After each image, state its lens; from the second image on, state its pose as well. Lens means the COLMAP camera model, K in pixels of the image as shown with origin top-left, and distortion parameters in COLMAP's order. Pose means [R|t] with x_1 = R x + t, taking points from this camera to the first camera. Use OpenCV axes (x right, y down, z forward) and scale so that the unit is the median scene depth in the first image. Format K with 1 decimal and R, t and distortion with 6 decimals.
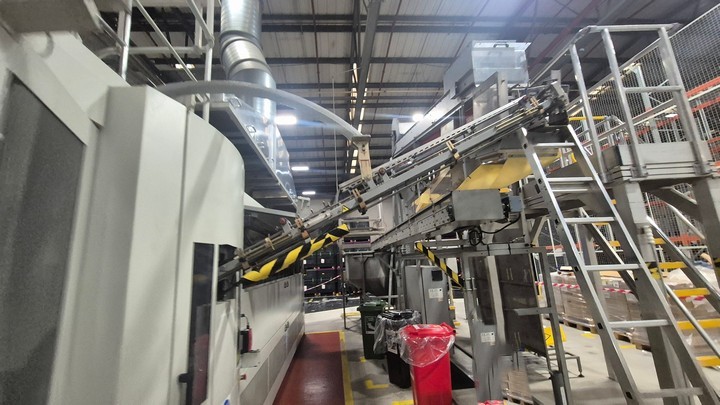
lens RADIAL K [[296.2, 0, 357.6], [0, 296.2, 202.6], [0, 0, 1]] dist [0.000898, -0.000133]
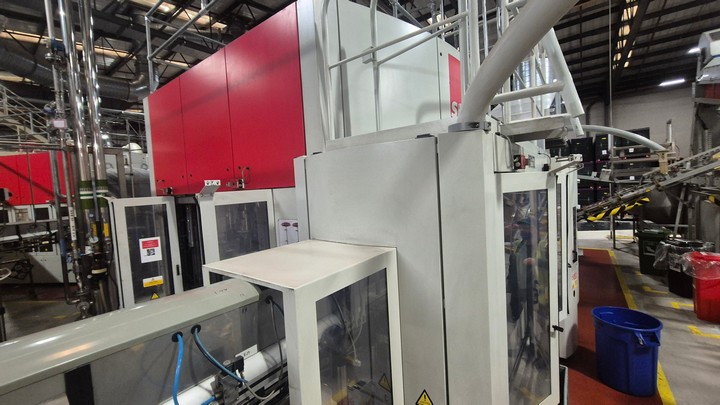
lens RADIAL K [[296.2, 0, 357.6], [0, 296.2, 202.6], [0, 0, 1]] dist [0.000898, -0.000133]
pose [[0.749641, 0.045718, -0.660263, -0.055449], [0.145194, 0.961949, 0.231456, -0.193540], [0.645722, -0.269376, 0.714479, -0.520482]]
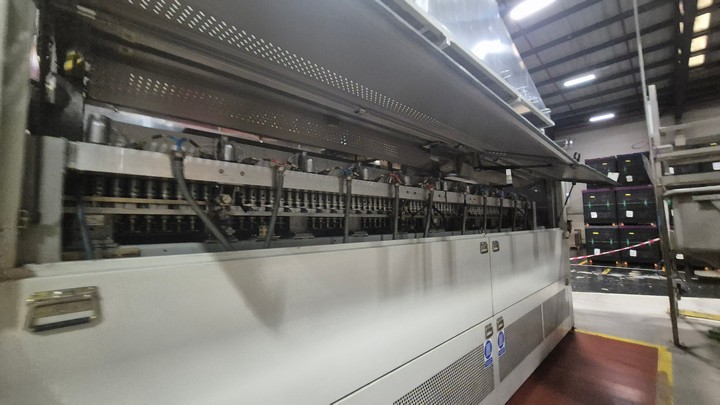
lens RADIAL K [[296.2, 0, 357.6], [0, 296.2, 202.6], [0, 0, 1]] dist [0.000898, -0.000133]
pose [[0.638661, -0.025441, -0.769067, 0.003977], [0.139786, 0.986659, 0.083445, 0.118374], [0.756685, -0.160798, 0.633698, 0.486754]]
